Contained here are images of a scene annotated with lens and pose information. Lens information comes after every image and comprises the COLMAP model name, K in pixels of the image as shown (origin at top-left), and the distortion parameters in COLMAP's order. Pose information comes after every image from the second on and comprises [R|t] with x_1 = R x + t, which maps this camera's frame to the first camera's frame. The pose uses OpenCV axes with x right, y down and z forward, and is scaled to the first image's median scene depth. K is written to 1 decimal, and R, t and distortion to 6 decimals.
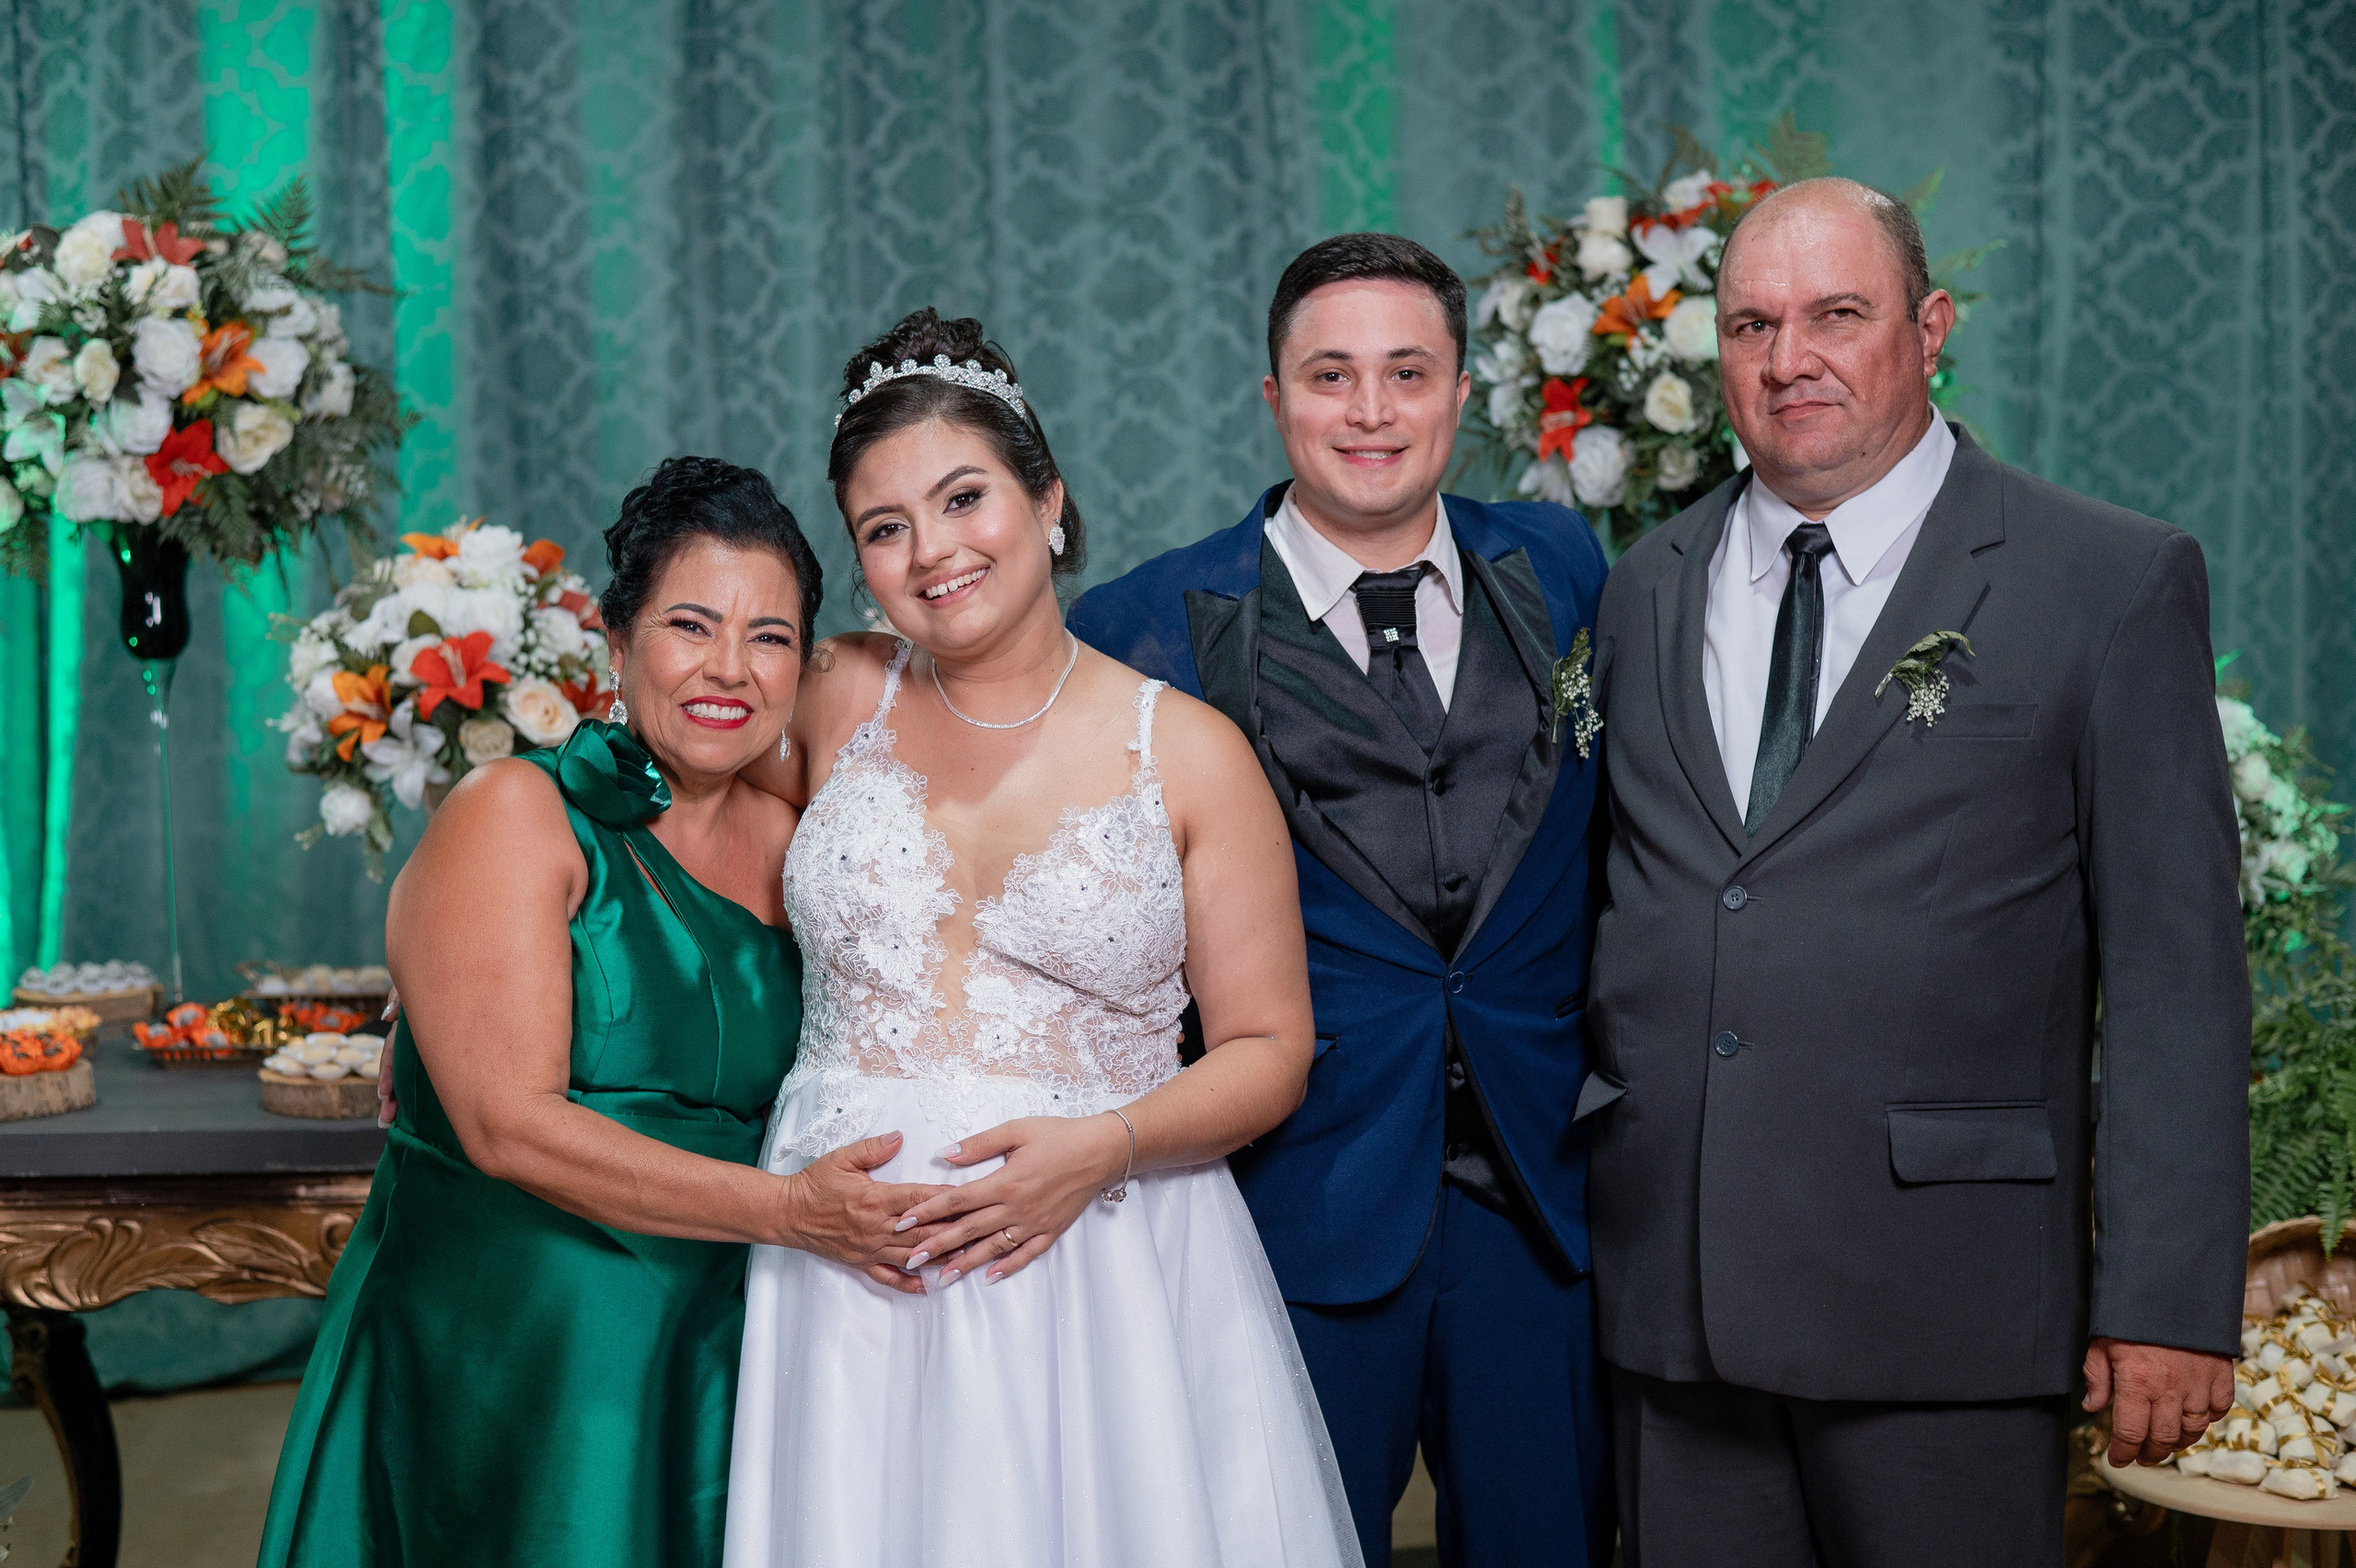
lens RADIAL K [[3478.8, 0, 1174.5], [0, 3478.8, 777.1], [0, 0, 1]] dist [0.007076, 0.031849]
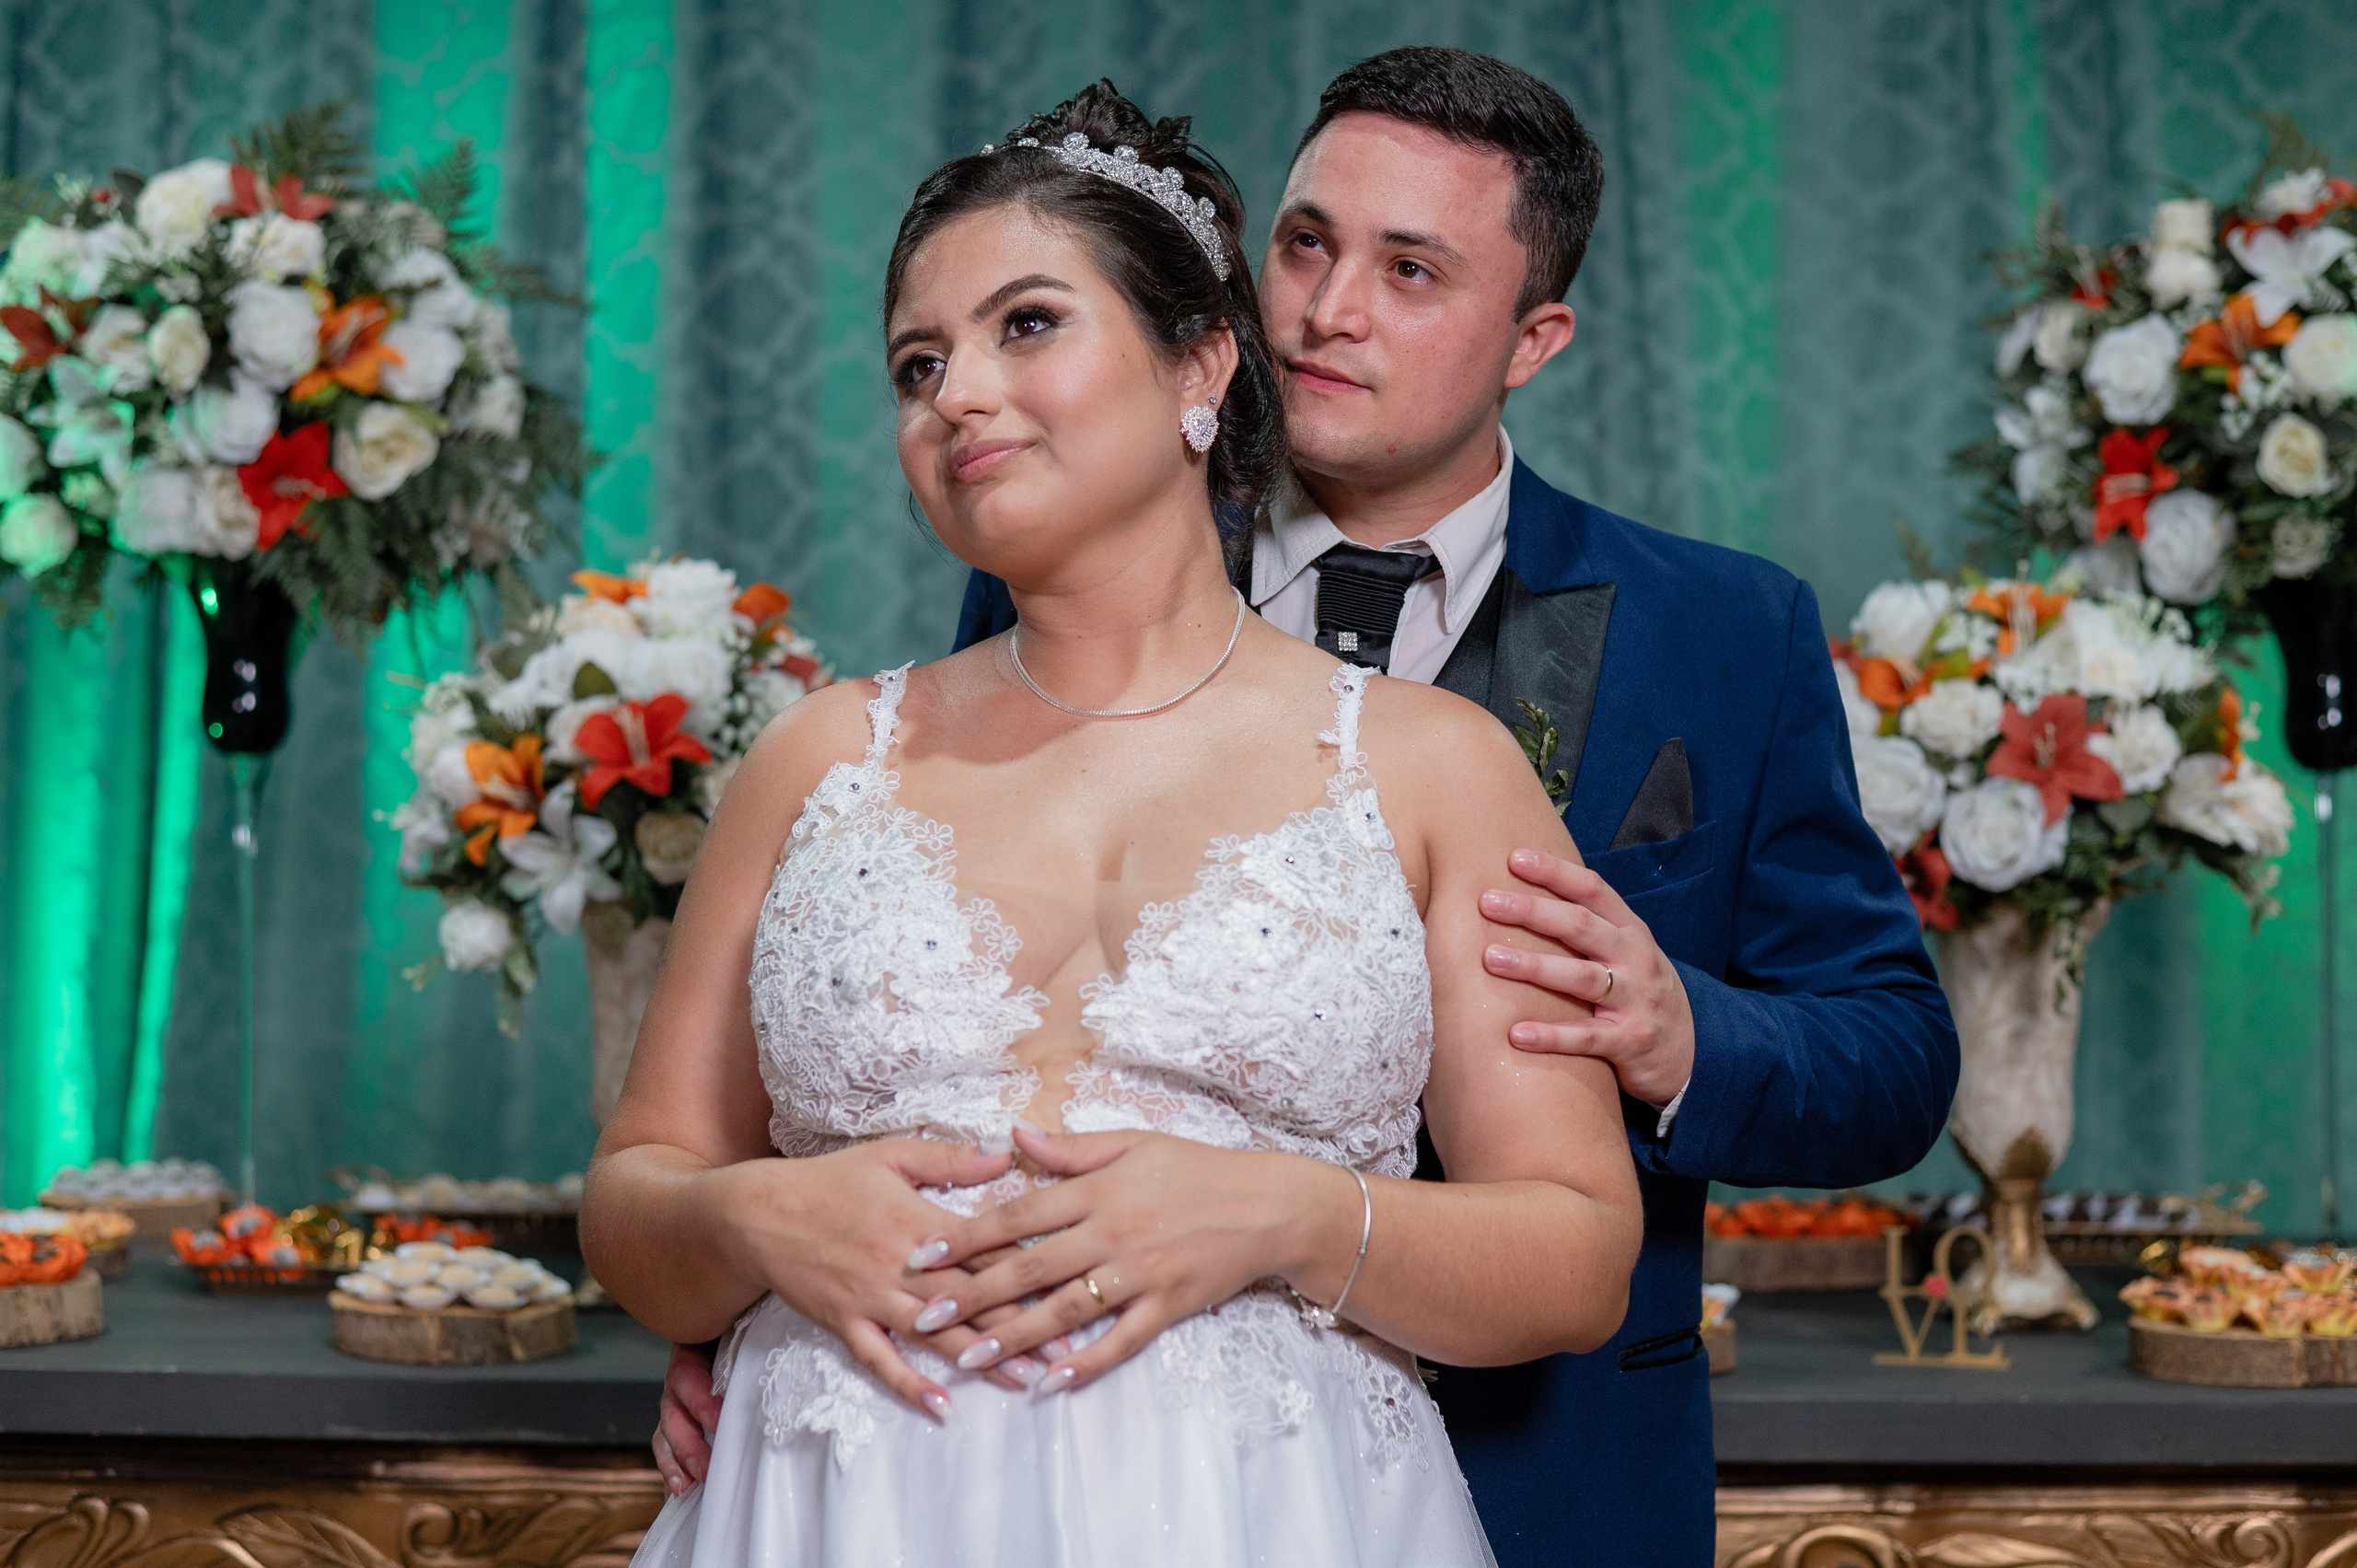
lens RADIAL K [[3420.0, 0, 1205.7], [0, 3420.0, 790.0], [0, 0, 1]] dist [0.004356, 0.047676]
pose [[0.998673, 0.030094, -0.041780, -0.053967], [-0.033837, 0.995187, -0.091968, 0.036426], [0.038811, 0.093259, 0.994885, 0.276440]]
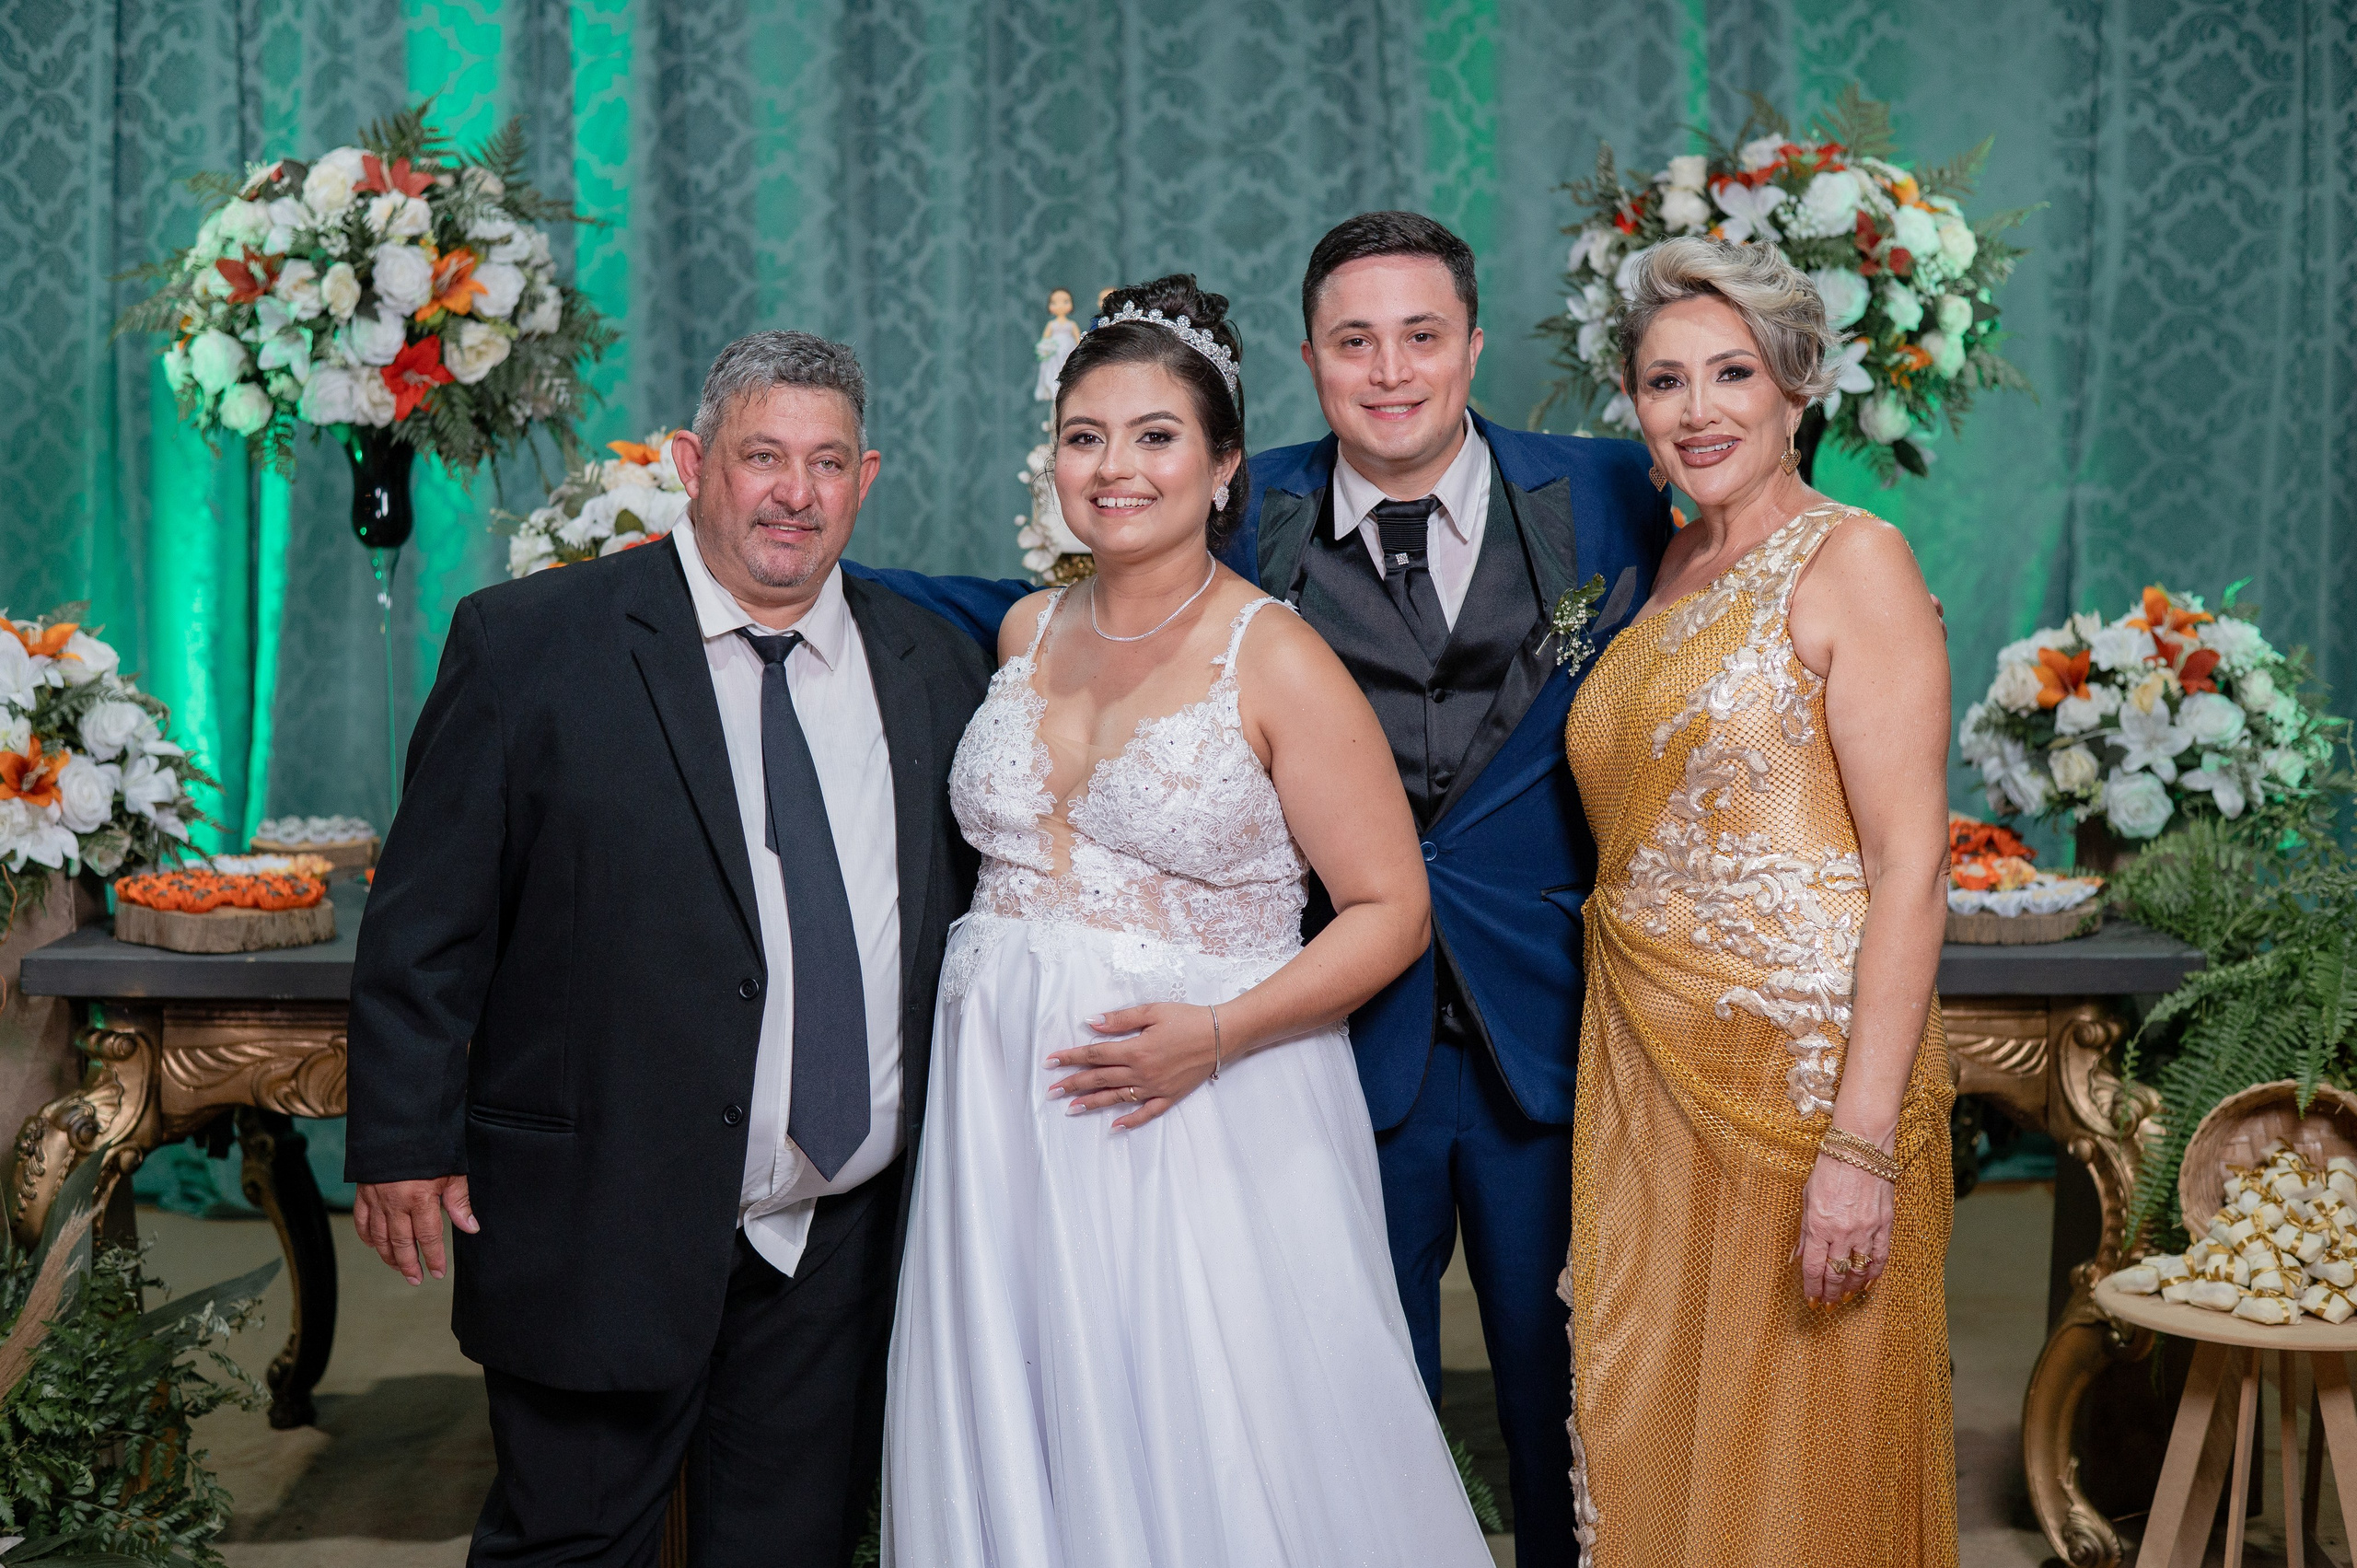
lens RADIAL K [[3377.9, 0, 1175.6], [0, 3377.9, 754.5], [0, 0, 1]] dist [0.005088, 0.035410]
pose [[0.999447, 0.021420, -0.025448, -0.007880], [-0.020793, 0.999480, 0.024659, 0.000810], [0.025963, -0.024116, 0.999372, -0.087449]]
